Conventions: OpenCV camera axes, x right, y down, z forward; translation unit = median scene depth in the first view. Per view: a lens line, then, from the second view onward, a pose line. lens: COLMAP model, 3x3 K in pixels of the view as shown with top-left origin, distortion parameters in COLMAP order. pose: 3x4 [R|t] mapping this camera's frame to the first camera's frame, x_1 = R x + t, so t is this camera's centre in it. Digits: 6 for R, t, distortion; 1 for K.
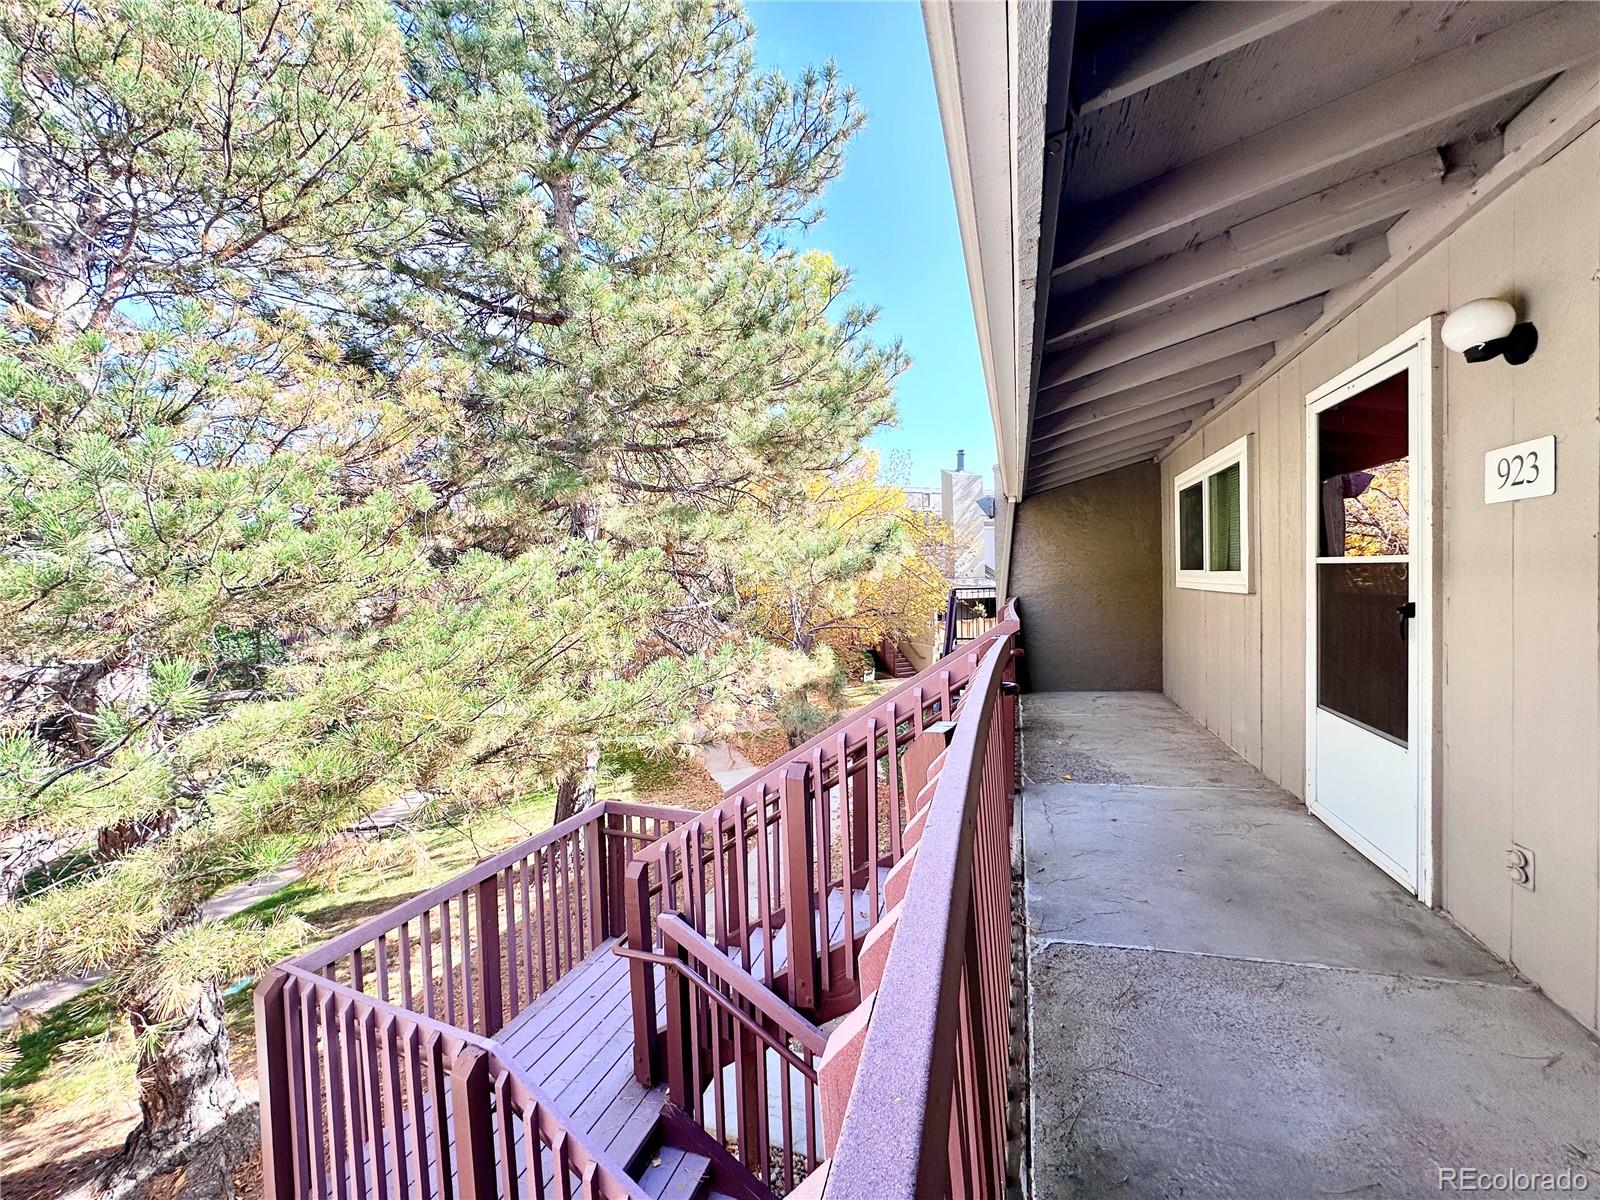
lens RADIAL K [[635.9, 0, 800.0], [0, 635.9, 600.0], [0, 0, 1]] dist [-0.004499, -0.000001]
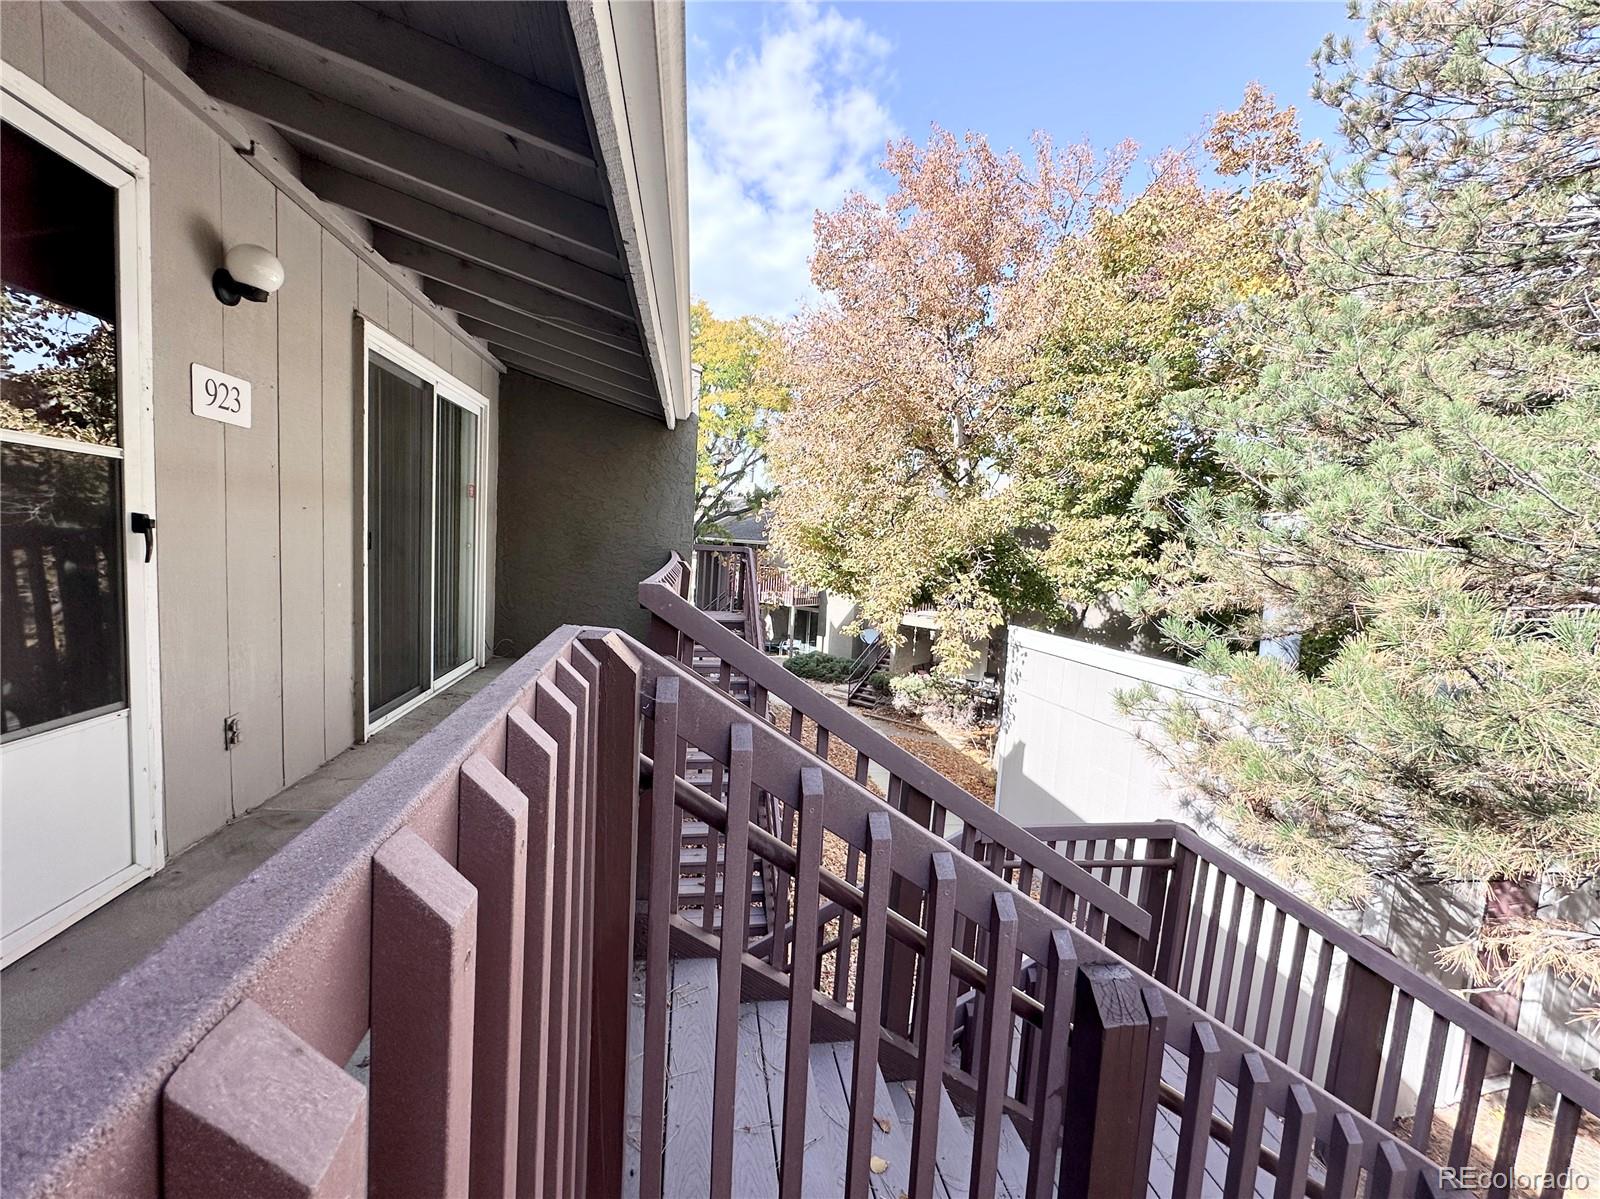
lens RADIAL K [[635.9, 0, 800.0], [0, 635.9, 599.5], [0, 0, 1]] dist [-0.004499, -0.000001]
pose [[-0.873022, 0.022120, -0.487179, 0.755590], [-0.046287, 0.990703, 0.127928, -0.032341], [0.485479, 0.134234, -0.863882, 2.461170]]
